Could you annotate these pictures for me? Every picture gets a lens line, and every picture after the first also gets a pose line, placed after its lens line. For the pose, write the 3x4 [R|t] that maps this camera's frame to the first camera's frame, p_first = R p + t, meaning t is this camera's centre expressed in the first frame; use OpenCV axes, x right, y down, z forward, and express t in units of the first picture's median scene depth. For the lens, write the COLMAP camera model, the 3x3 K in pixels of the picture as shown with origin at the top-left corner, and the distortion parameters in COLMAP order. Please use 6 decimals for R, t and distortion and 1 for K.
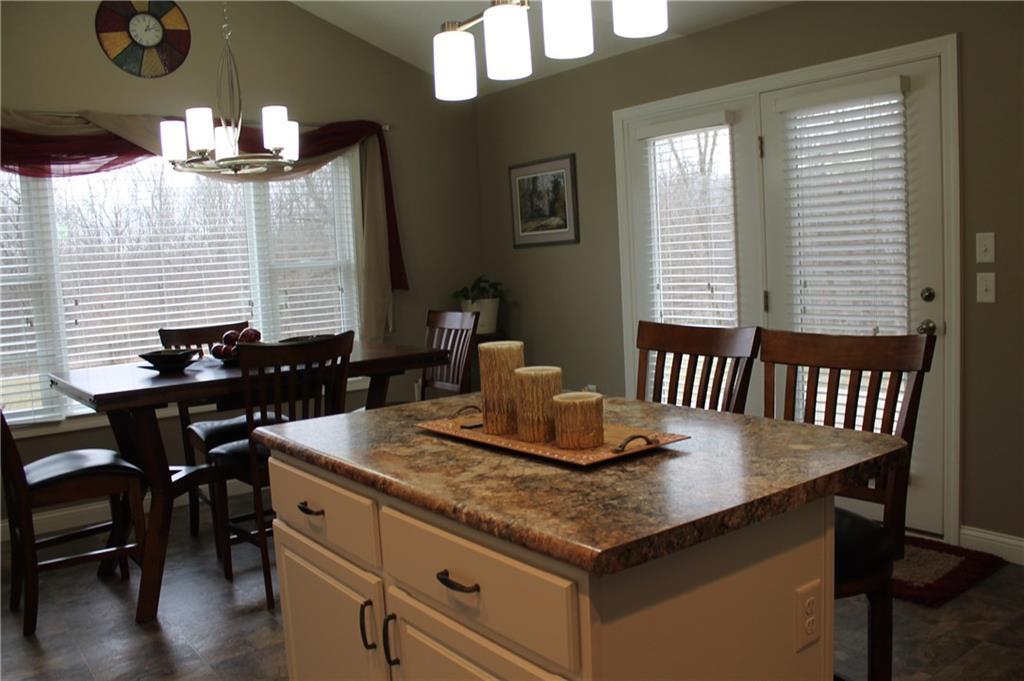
lens RADIAL K [[874.6, 0, 517.7], [0, 874.6, 344.3], [0, 0, 1]] dist [-0.170030, 0.161442]
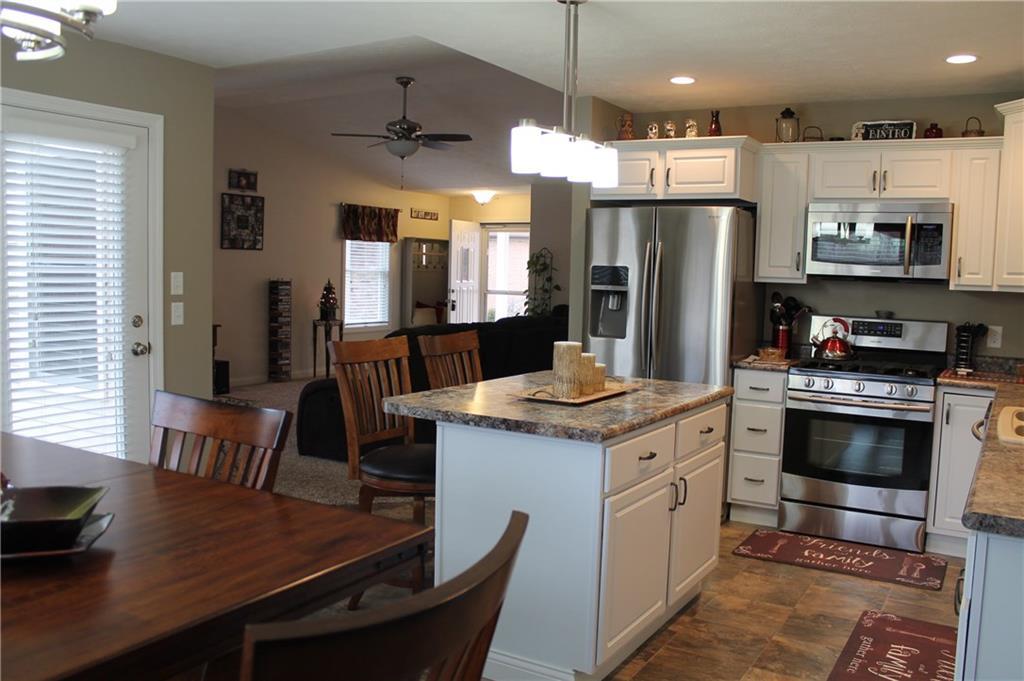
lens RADIAL K [[874.6, 0, 517.7], [0, 874.6, 344.3], [0, 0, 1]] dist [-0.170030, 0.161442]
pose [[-0.381478, -0.039890, 0.923517, -0.696373], [0.083411, 0.993507, 0.077368, -0.061771], [-0.920607, 0.106546, -0.375674, 0.794641]]
